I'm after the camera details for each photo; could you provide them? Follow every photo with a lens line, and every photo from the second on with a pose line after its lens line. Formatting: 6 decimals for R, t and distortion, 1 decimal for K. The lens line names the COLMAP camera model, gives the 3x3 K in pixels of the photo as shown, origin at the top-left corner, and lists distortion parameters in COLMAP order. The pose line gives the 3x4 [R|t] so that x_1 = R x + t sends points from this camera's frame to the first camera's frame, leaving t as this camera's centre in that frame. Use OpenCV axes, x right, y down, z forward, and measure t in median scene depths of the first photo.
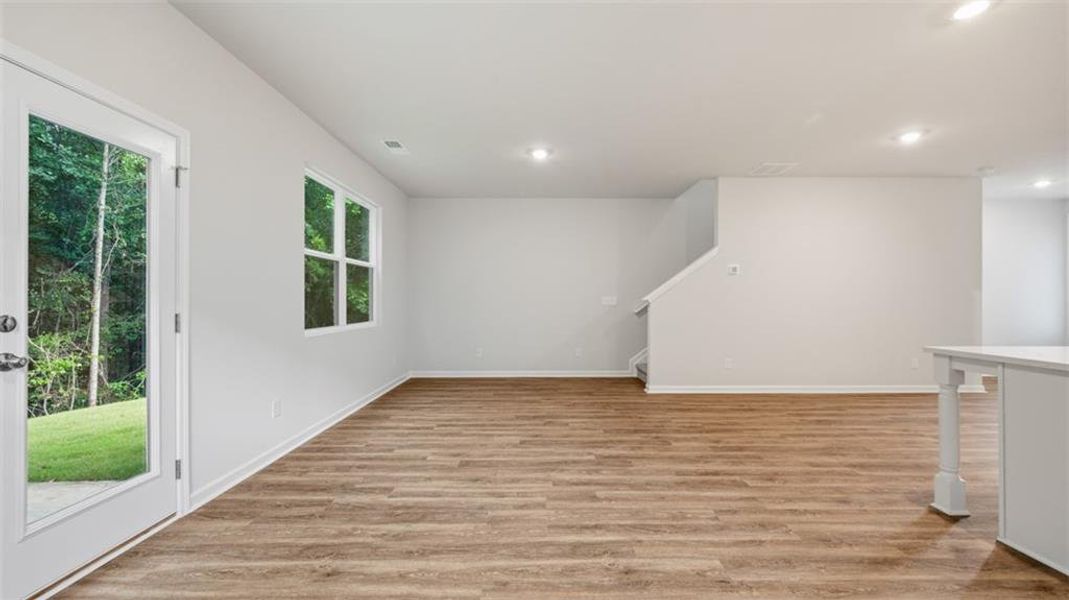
lens RADIAL K [[425.5, 0, 539.3], [0, 425.5, 299.6], [0, 0, 1]] dist [-0.000557, -0.000079]
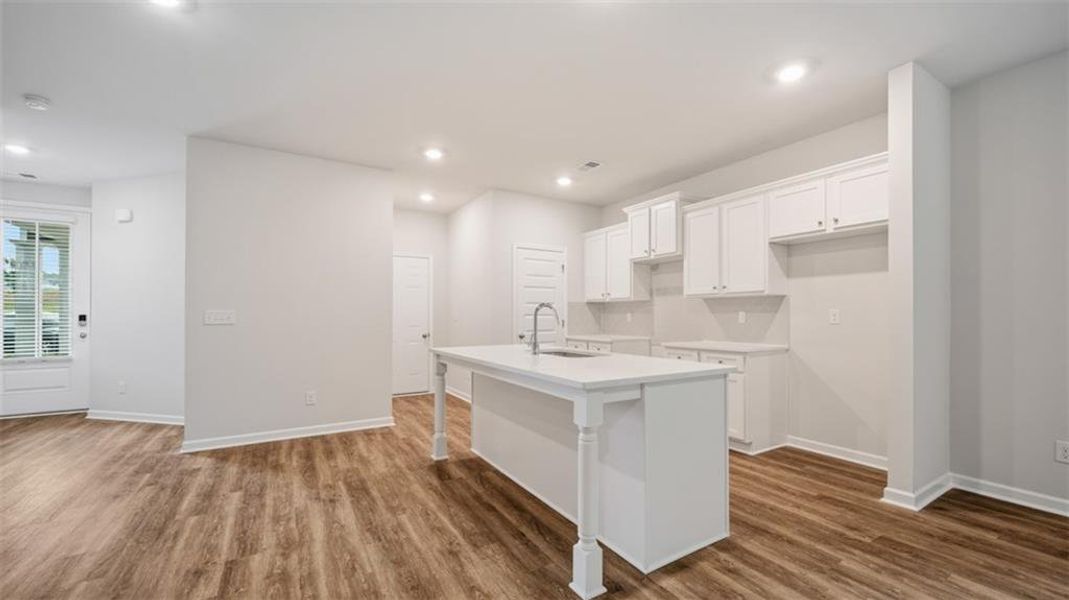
lens RADIAL K [[422.7, 0, 538.9], [0, 422.7, 312.7], [0, 0, 1]] dist [0.000865, -0.000072]
pose [[-0.514252, 0.006614, 0.857614, 0.268466], [-0.001297, 0.999963, -0.008490, 0.000268], [-0.857638, -0.005478, -0.514224, 1.130465]]
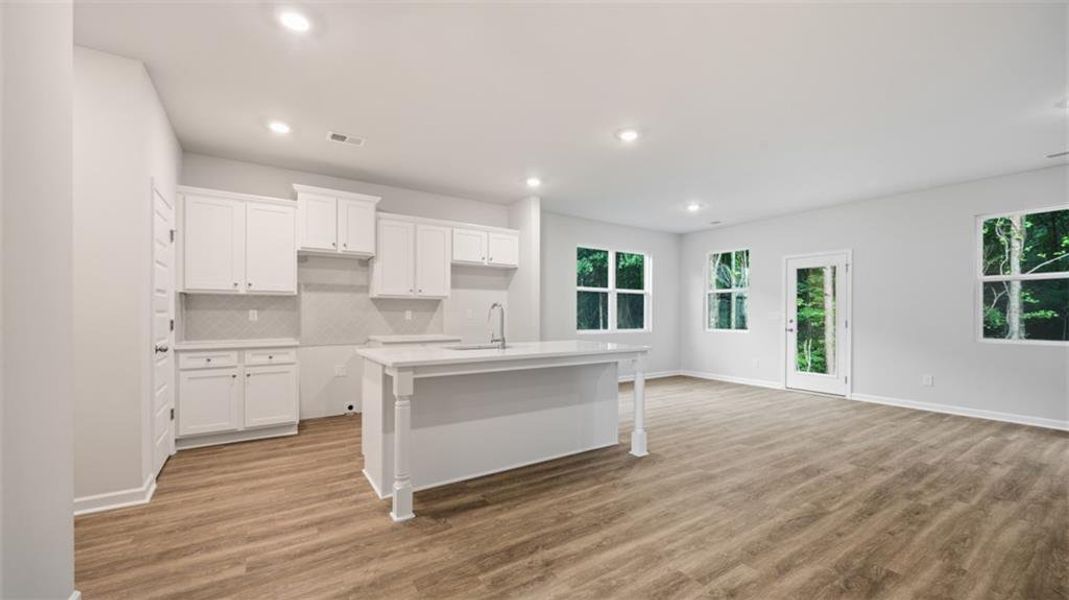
lens RADIAL K [[417.4, 0, 538.2], [0, 417.4, 313.8], [0, 0, 1]] dist [0.000004, -0.000210]
pose [[-0.835475, -0.003333, -0.549519, 1.601267], [-0.001881, 0.999993, -0.003205, 0.002026], [0.549526, -0.001644, -0.835475, 1.569968]]
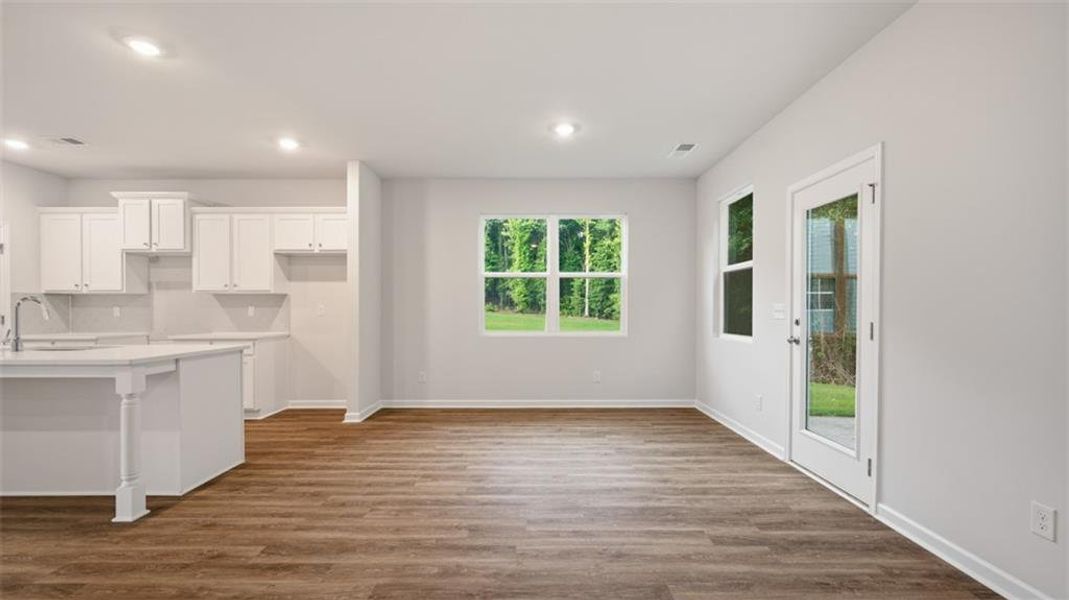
lens RADIAL K [[444.5, 0, 539.0], [0, 444.5, 313.8], [0, 0, 1]] dist [-0.003034, -0.000195]
pose [[-0.999998, 0.001290, 0.001565, -0.011211], [0.001302, 0.999970, 0.007661, 0.001112], [-0.001555, 0.007663, -0.999969, 1.578718]]
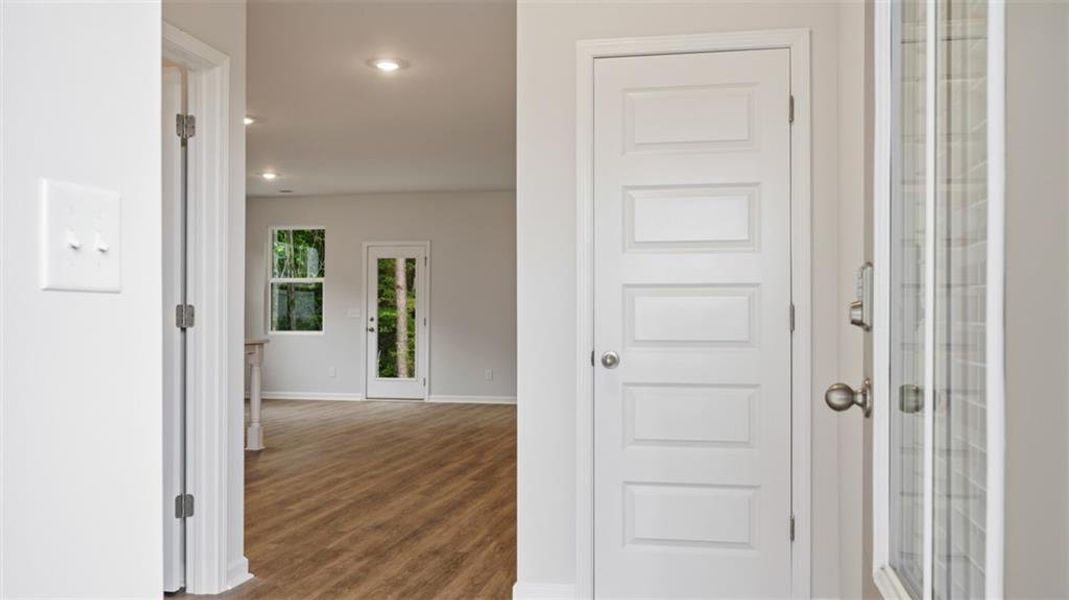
lens RADIAL K [[857.7, 0, 555.9], [0, 857.7, 317.9], [0, 0, 1]] dist [-0.000696, -0.000743]
pose [[-0.193741, -0.004614, -0.981042, 2.843879], [-0.001993, 0.999989, -0.004310, 0.038591], [0.981051, 0.001120, -0.193748, 2.002370]]
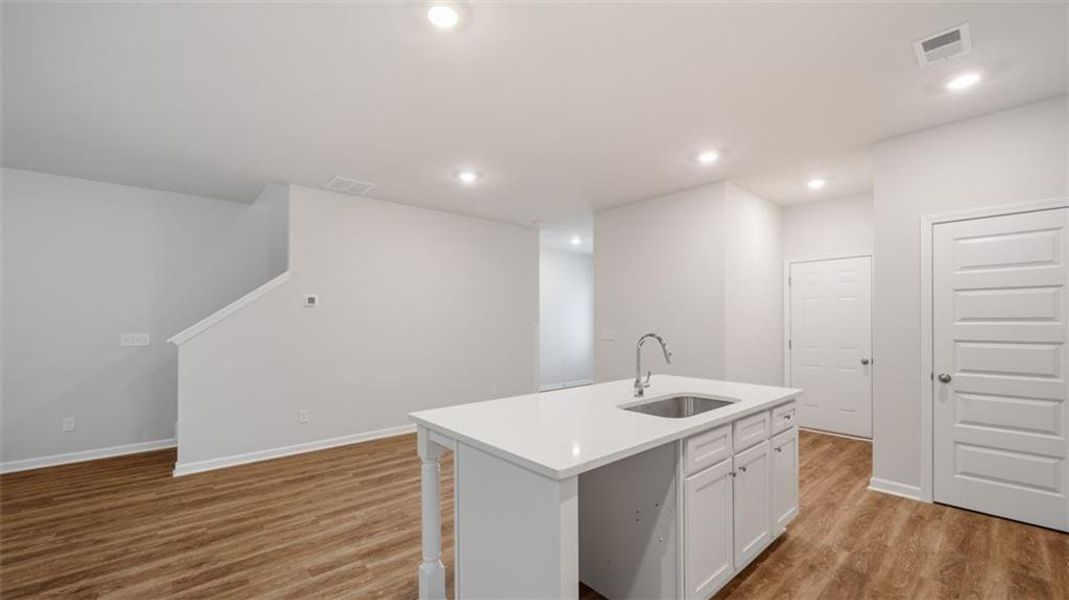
lens RADIAL K [[422.0, 0, 536.8], [0, 422.0, 322.1], [0, 0, 1]] dist [-0.001061, -0.000164]
pose [[0.756529, -0.005575, 0.653937, 0.442085], [0.002497, 0.999981, 0.005636, -0.056974], [-0.653956, -0.002631, 0.756528, 0.172420]]
